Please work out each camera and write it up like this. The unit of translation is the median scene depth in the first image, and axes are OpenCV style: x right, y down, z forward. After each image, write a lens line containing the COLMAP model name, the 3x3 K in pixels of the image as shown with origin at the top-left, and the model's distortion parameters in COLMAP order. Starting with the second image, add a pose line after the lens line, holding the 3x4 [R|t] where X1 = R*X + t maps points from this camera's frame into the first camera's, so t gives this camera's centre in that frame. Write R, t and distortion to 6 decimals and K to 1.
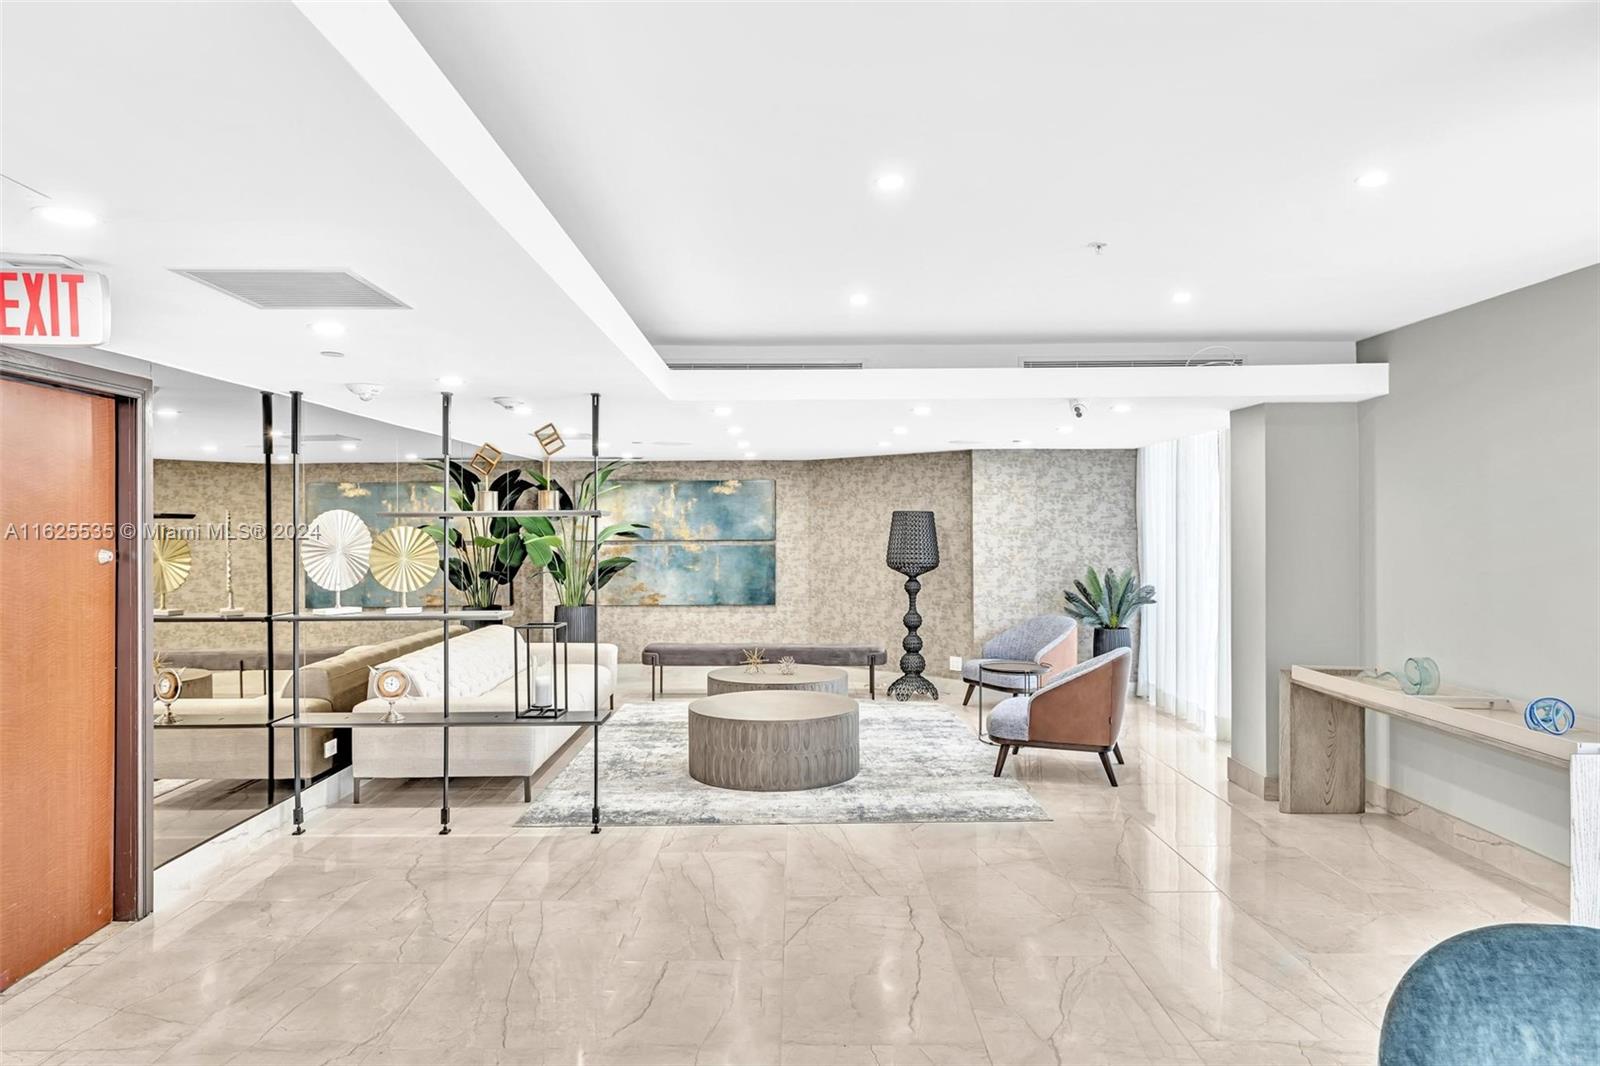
lens RADIAL K [[1781.3, 0, 798.4], [0, 1781.3, 533.1], [0, 0, 1]] dist [-0.001107, 0.000000]
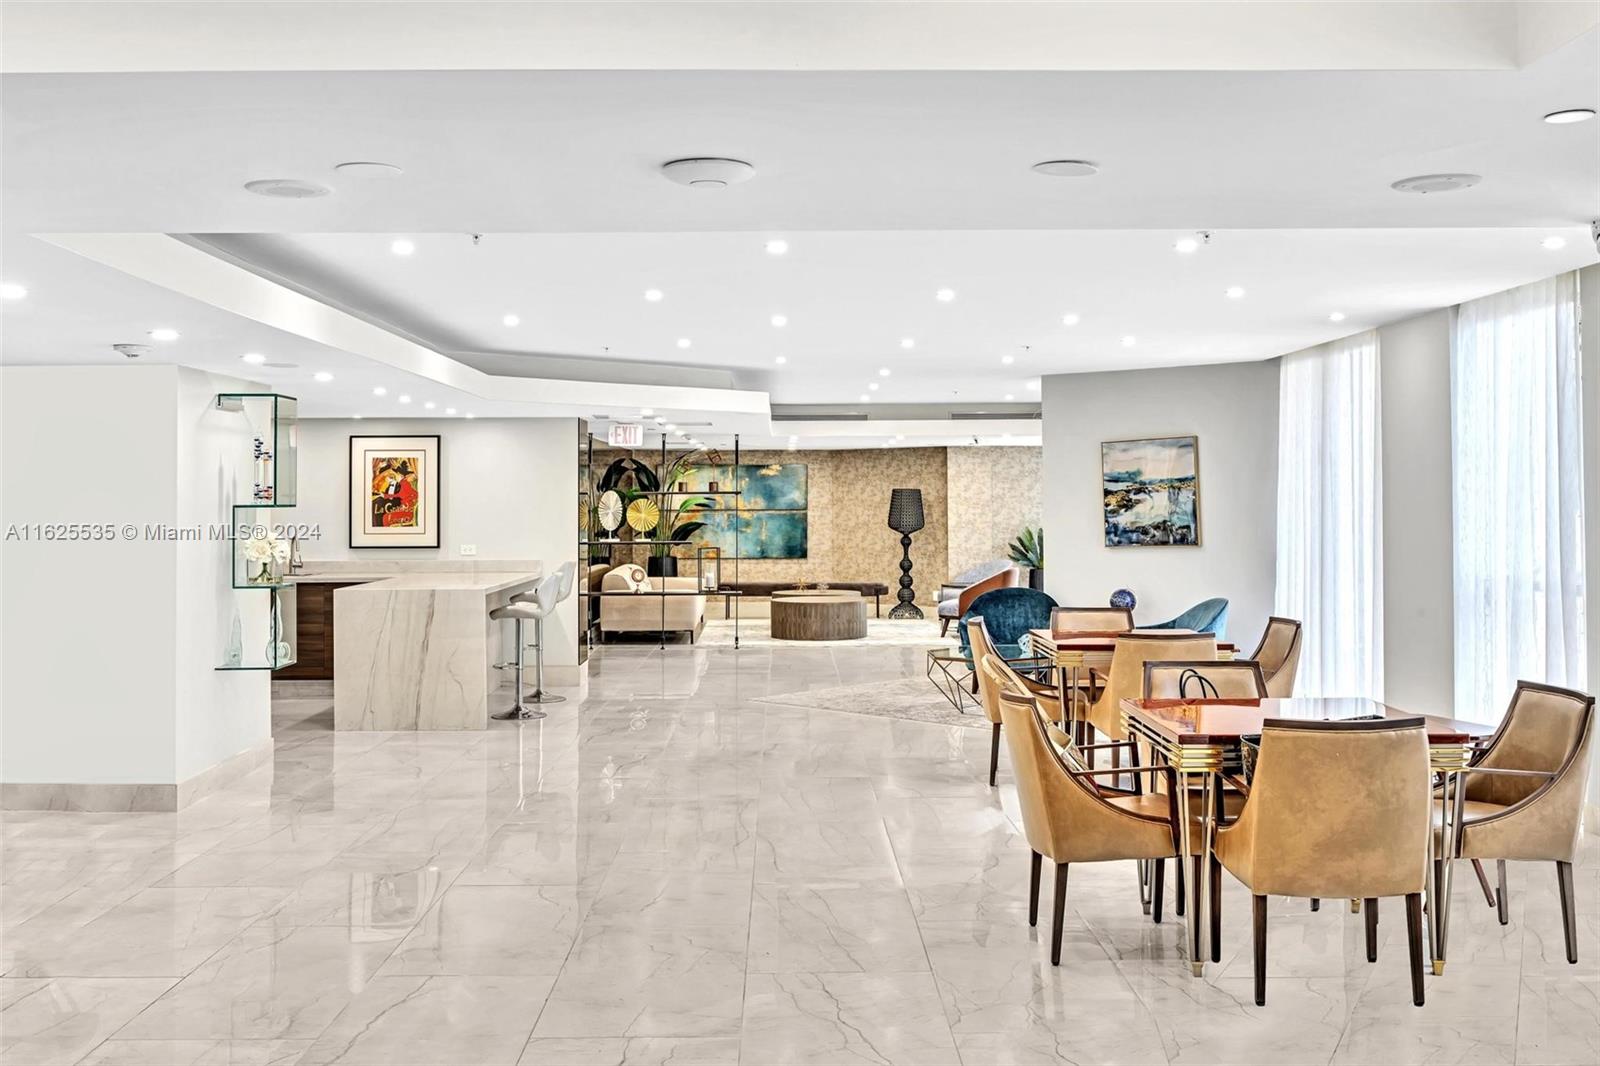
lens RADIAL K [[1781.3, 0, 801.7], [0, 1781.3, 529.7], [0, 0, 1]] dist [-0.001107, 0.000000]
pose [[0.999980, 0.000567, -0.006322, -0.010097], [-0.000481, 0.999908, 0.013558, 0.001117], [0.006329, -0.013554, 0.999888, -0.400055]]
